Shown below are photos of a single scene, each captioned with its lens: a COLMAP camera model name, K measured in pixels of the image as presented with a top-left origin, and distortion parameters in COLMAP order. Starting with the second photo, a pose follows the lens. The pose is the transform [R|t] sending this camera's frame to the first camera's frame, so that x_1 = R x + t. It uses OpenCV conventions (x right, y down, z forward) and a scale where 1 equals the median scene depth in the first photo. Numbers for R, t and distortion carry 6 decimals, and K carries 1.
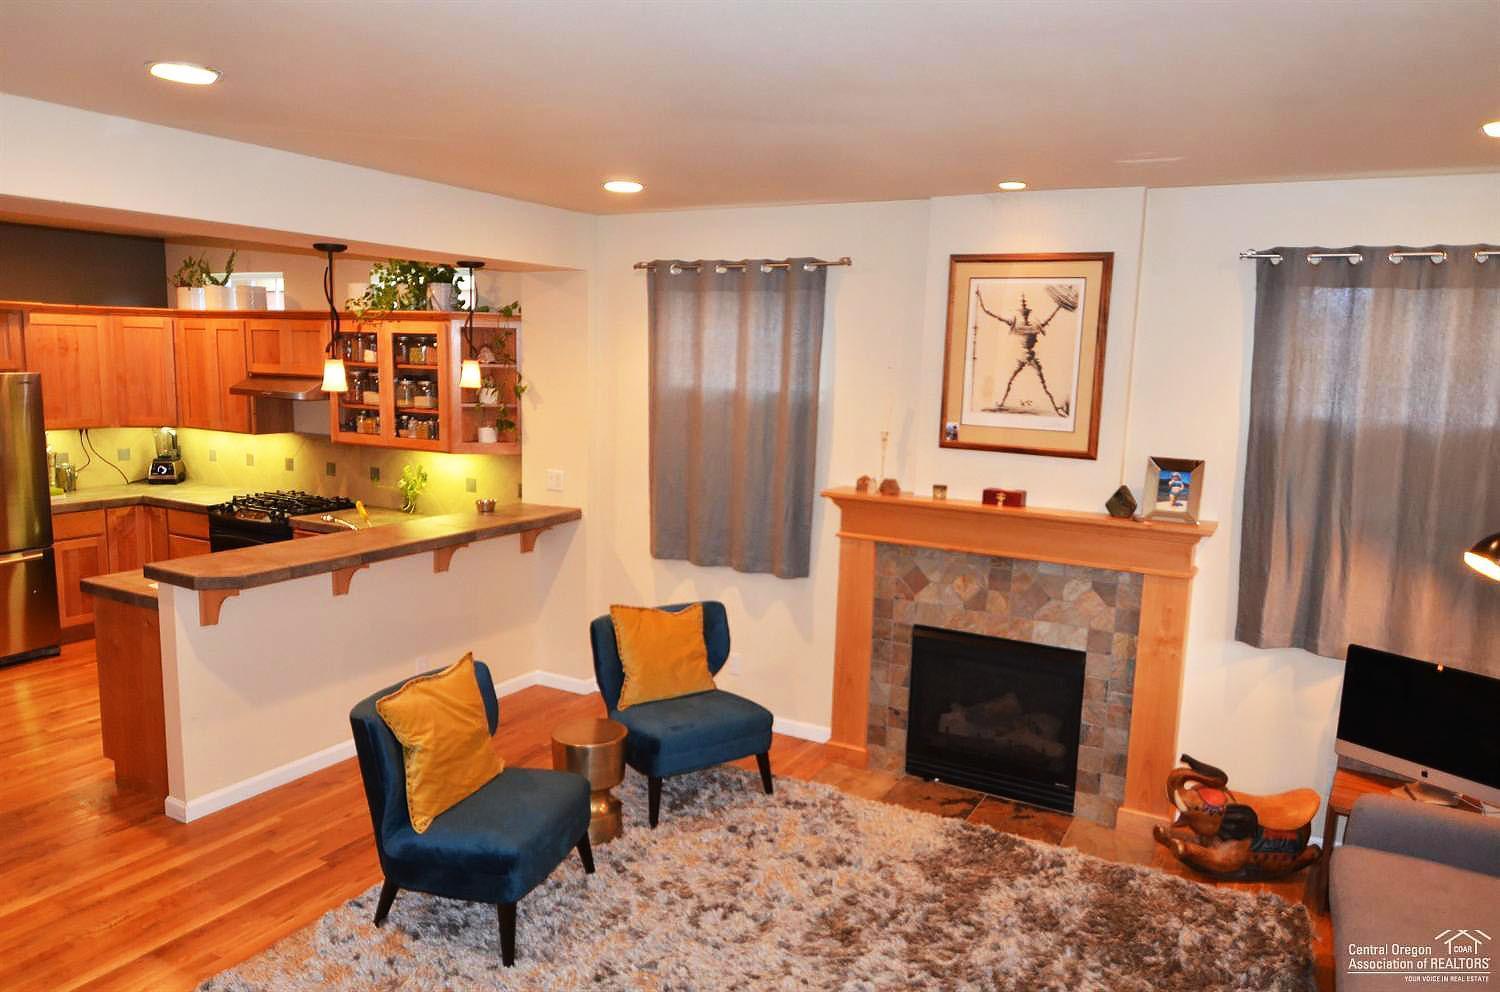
lens RADIAL K [[1031.7, 0, 745.3], [0, 1031.7, 494.3], [0, 0, 1]] dist [0.005588, -0.018659]
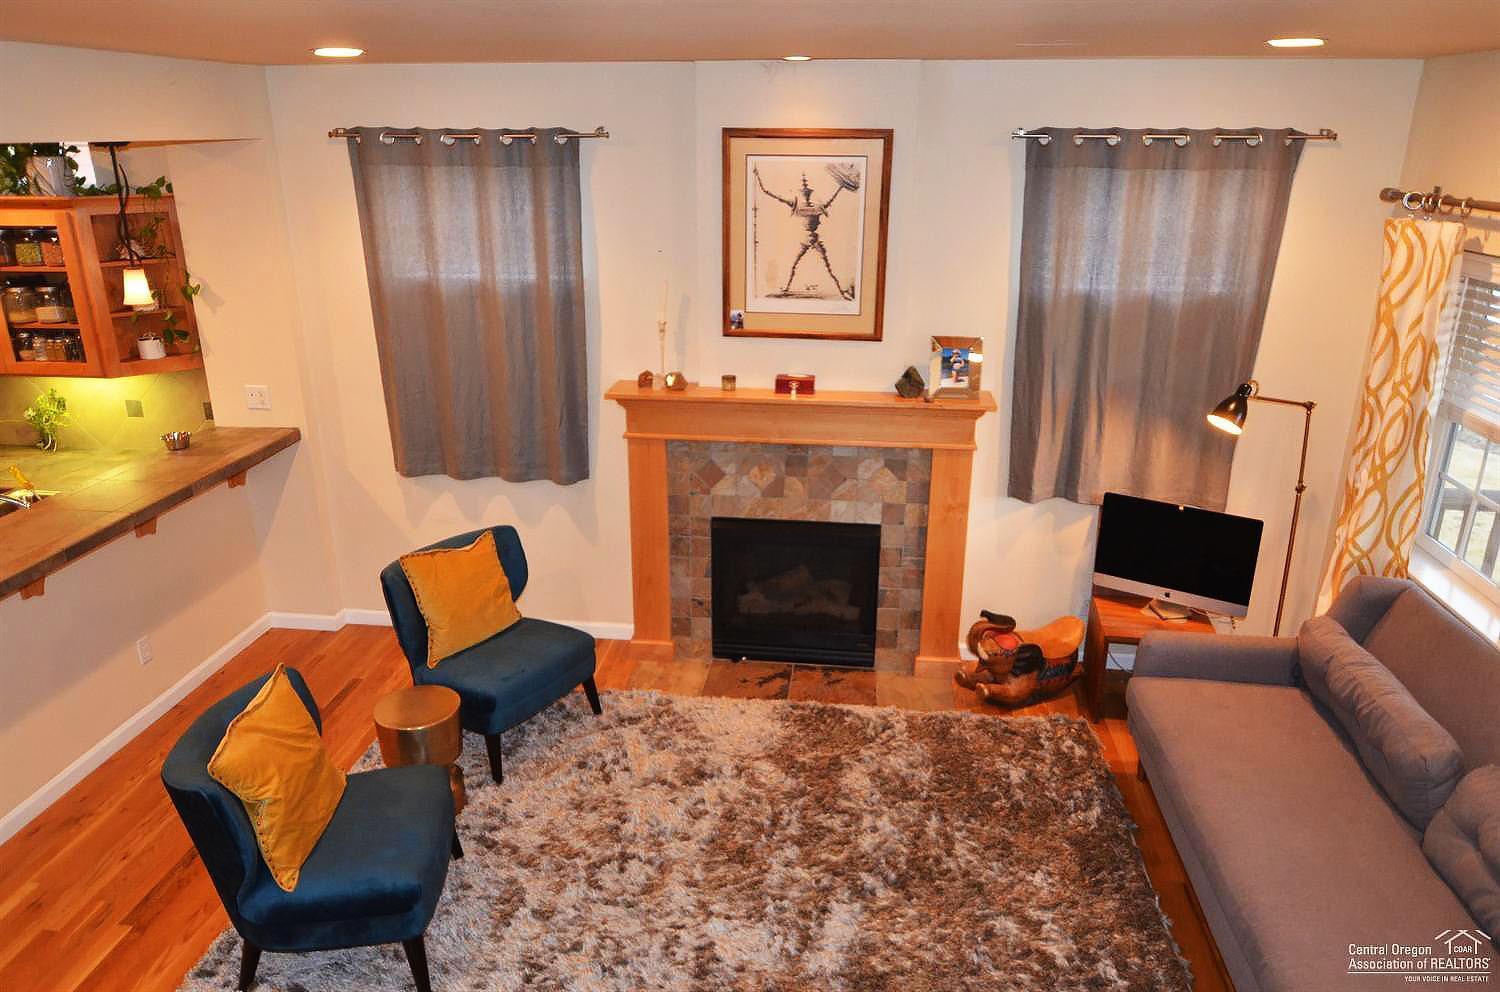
lens RADIAL K [[1031.7, 0, 747.3], [0, 1031.7, 498.1], [0, 0, 1]] dist [0.005588, -0.018659]
pose [[0.924179, -0.153024, 0.349966, -0.163799], [0.076565, 0.971862, 0.222759, -0.120603], [-0.374206, -0.179074, 0.909891, 0.096577]]
